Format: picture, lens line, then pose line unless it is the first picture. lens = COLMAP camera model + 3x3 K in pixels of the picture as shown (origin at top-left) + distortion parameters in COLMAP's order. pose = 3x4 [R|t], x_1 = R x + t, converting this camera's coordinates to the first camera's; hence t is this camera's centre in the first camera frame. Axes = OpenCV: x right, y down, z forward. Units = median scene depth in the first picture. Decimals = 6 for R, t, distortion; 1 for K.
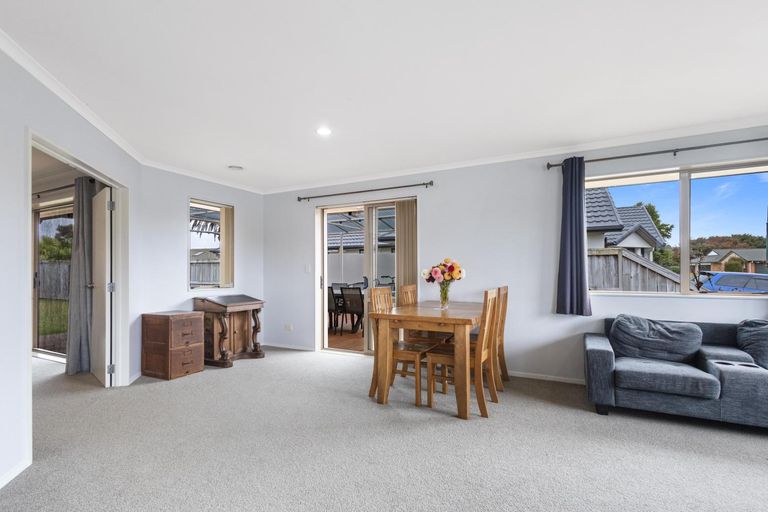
lens RADIAL K [[350.5, 0, 384.1], [0, 350.5, 271.2], [0, 0, 1]] dist [0.000606, -0.000037]
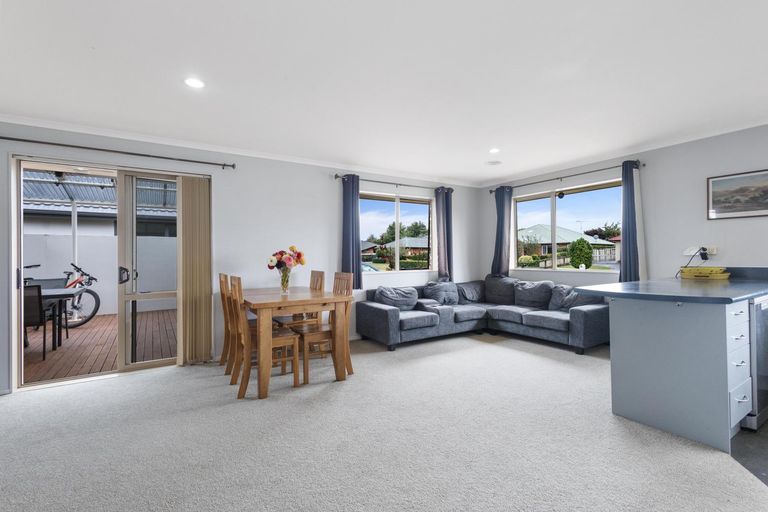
lens RADIAL K [[354.1, 0, 384.0], [0, 354.1, 256.0], [0, 0, 1]] dist [-0.002163, -0.000407]
pose [[0.500688, -0.003842, 0.865619, -0.666036], [0.007387, 0.999973, 0.000166, -0.006493], [-0.865596, 0.006311, 0.500703, 0.228940]]
